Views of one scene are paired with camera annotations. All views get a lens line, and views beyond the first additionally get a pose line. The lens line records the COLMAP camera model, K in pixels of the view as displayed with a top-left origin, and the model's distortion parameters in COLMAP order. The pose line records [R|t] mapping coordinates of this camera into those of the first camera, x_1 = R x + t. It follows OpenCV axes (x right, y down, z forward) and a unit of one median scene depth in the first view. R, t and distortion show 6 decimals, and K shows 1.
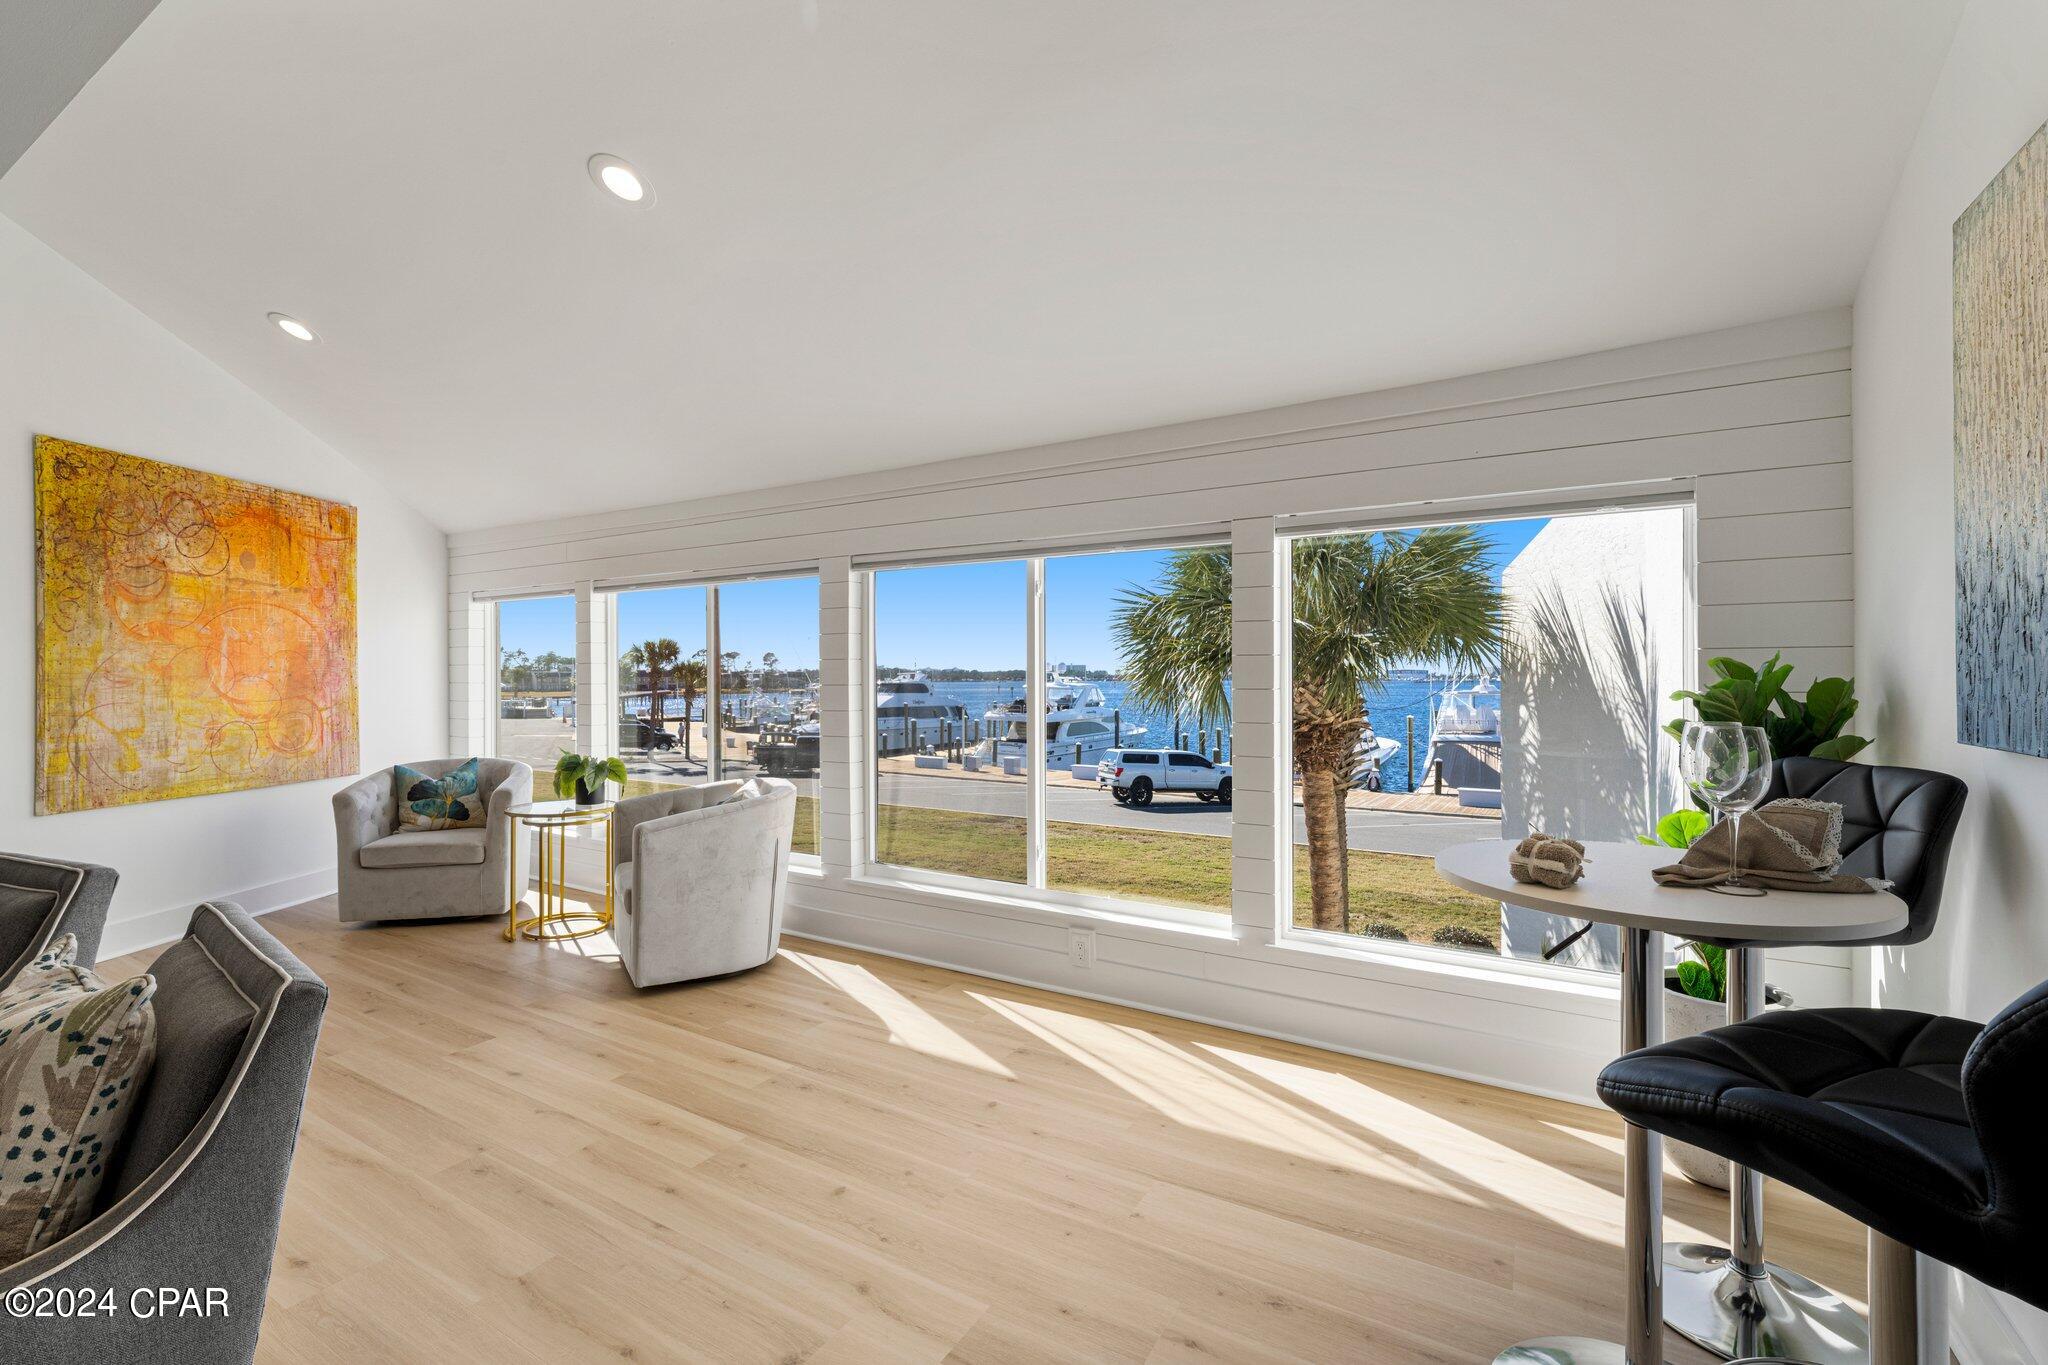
lens RADIAL K [[881.6, 0, 1025.4], [0, 881.6, 677.1], [0, 0, 1]] dist [0.002327, -0.000051]
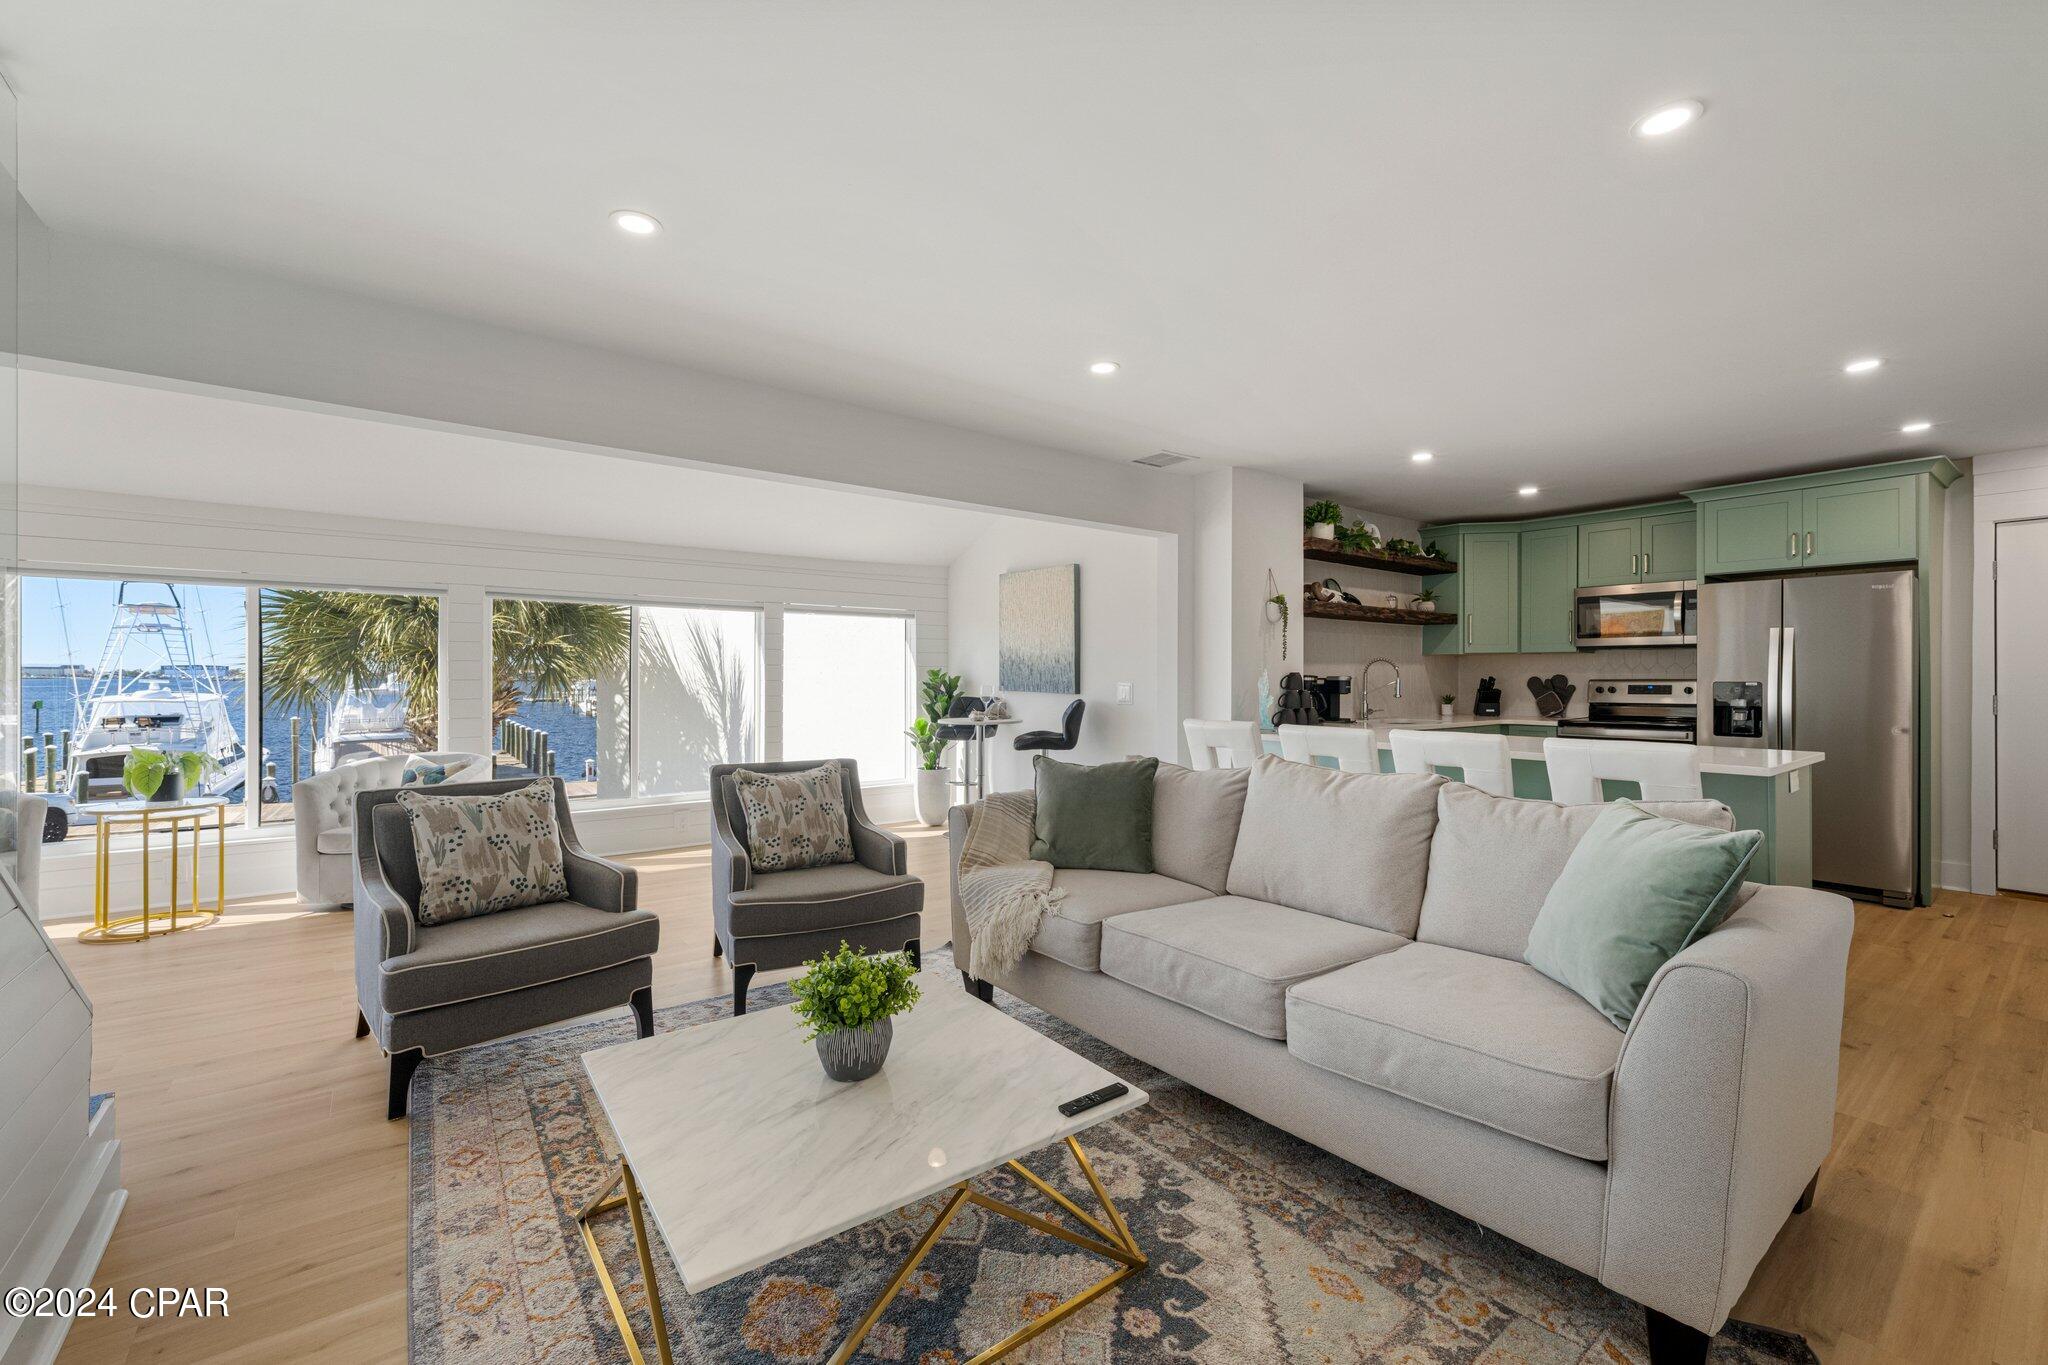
lens RADIAL K [[834.5, 0, 1031.4], [0, 834.5, 678.0], [0, 0, 1]] dist [0.000943, -0.000249]
pose [[0.363678, -0.000771, 0.931524, -0.124832], [-0.002368, 0.999996, 0.001752, 0.000169], [-0.931522, -0.002843, 0.363675, -0.030432]]
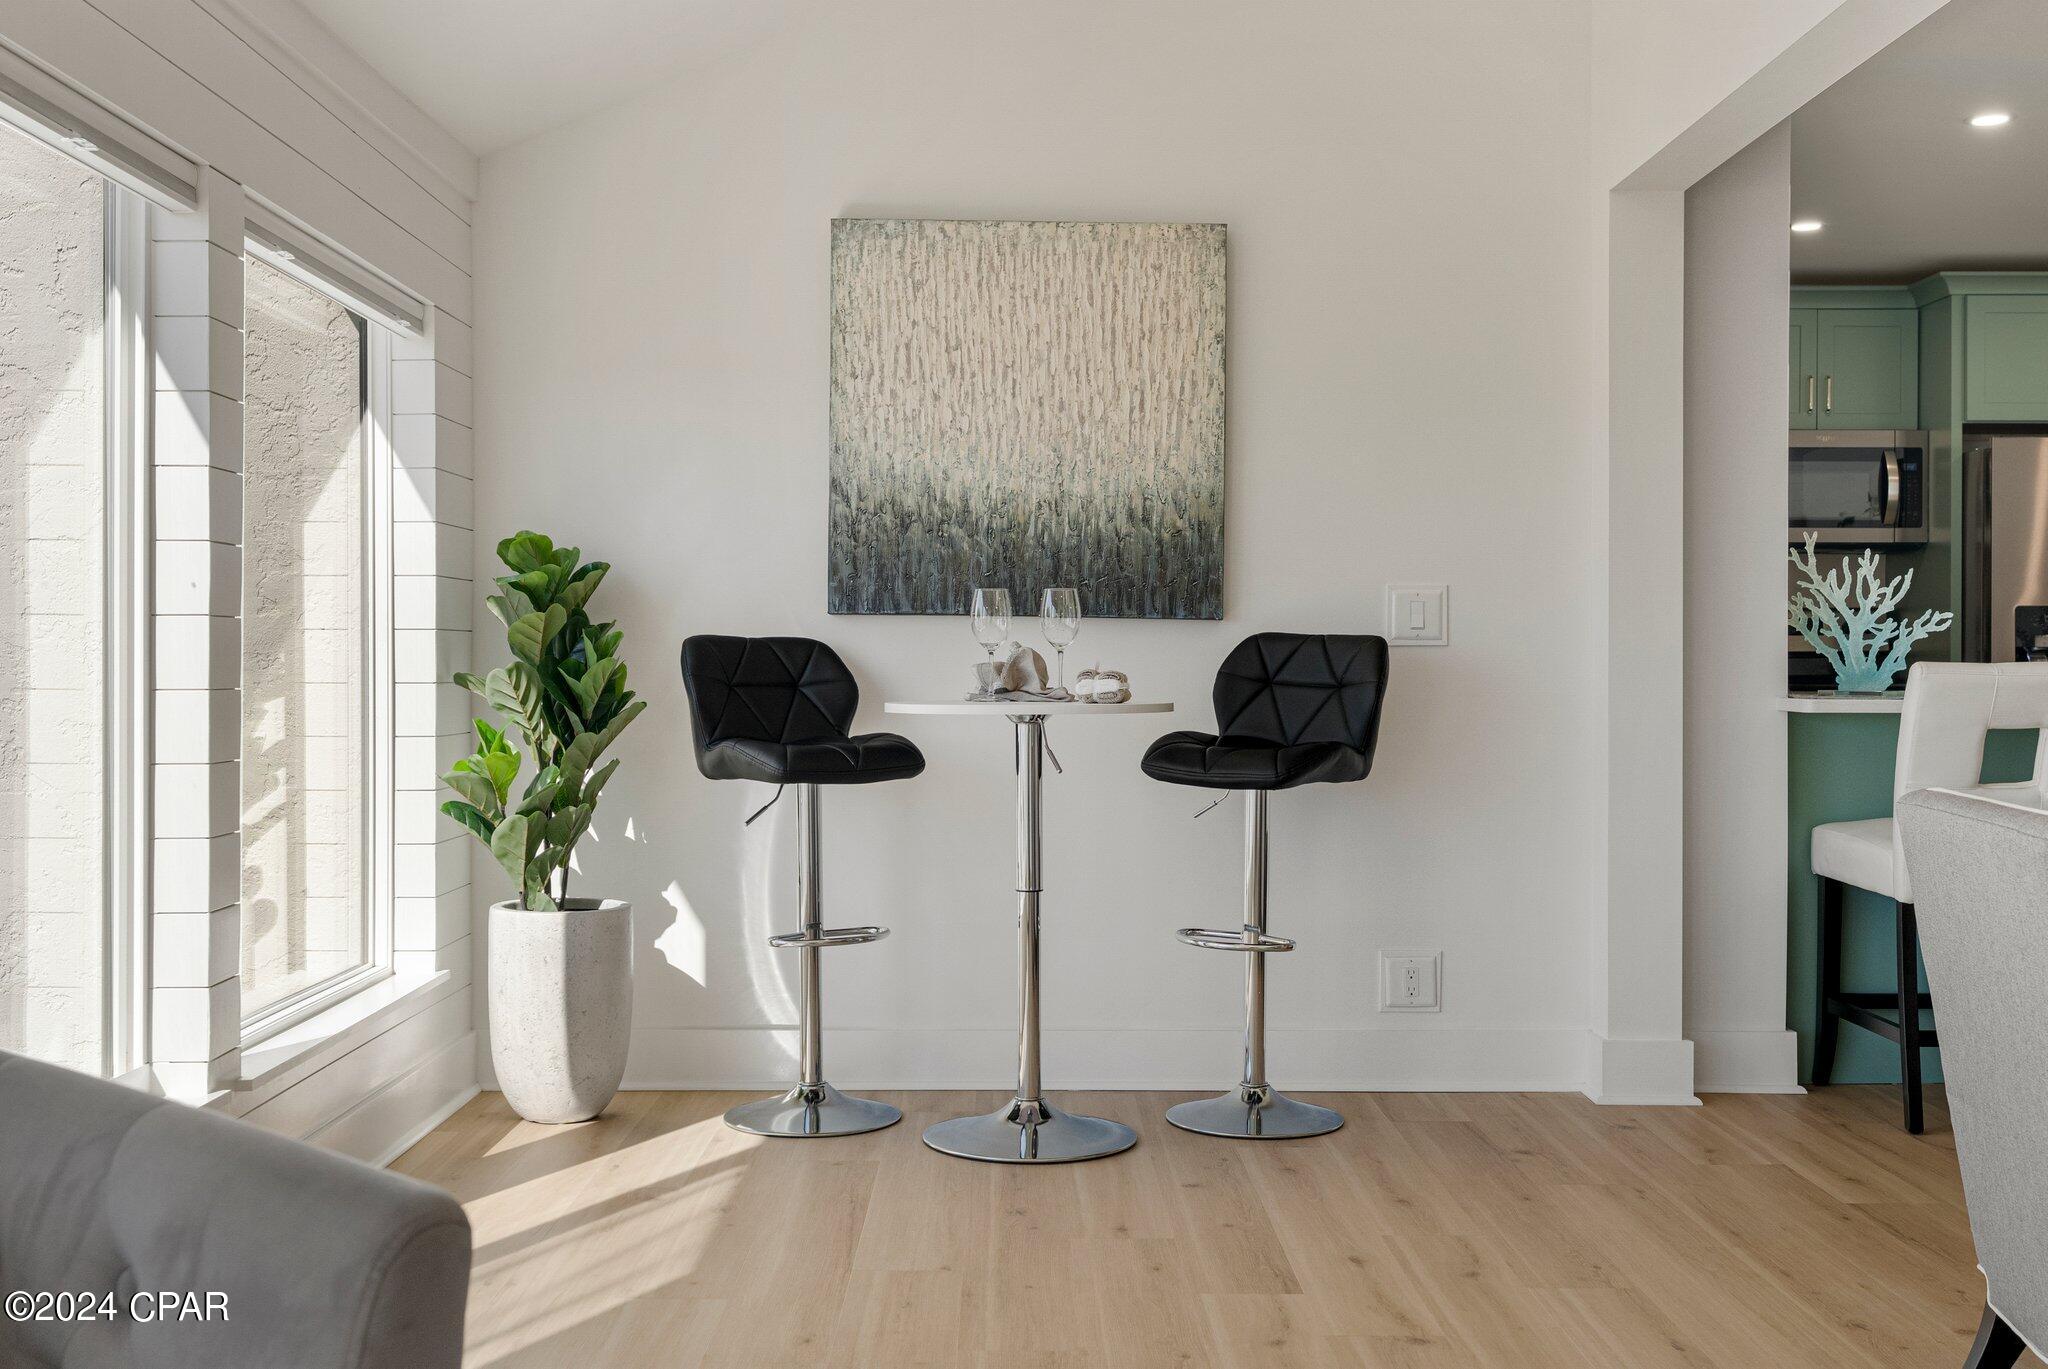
lens RADIAL K [[2105.2, 0, 1024.0], [0, 2105.2, 684.5], [0, 0, 1]] dist [-0.005245, -0.014563]
pose [[-0.516317, -0.008926, 0.856351, -0.078494], [-0.001251, 0.999952, 0.009669, 0.006636], [-0.856396, 0.003921, -0.516304, 0.104207]]
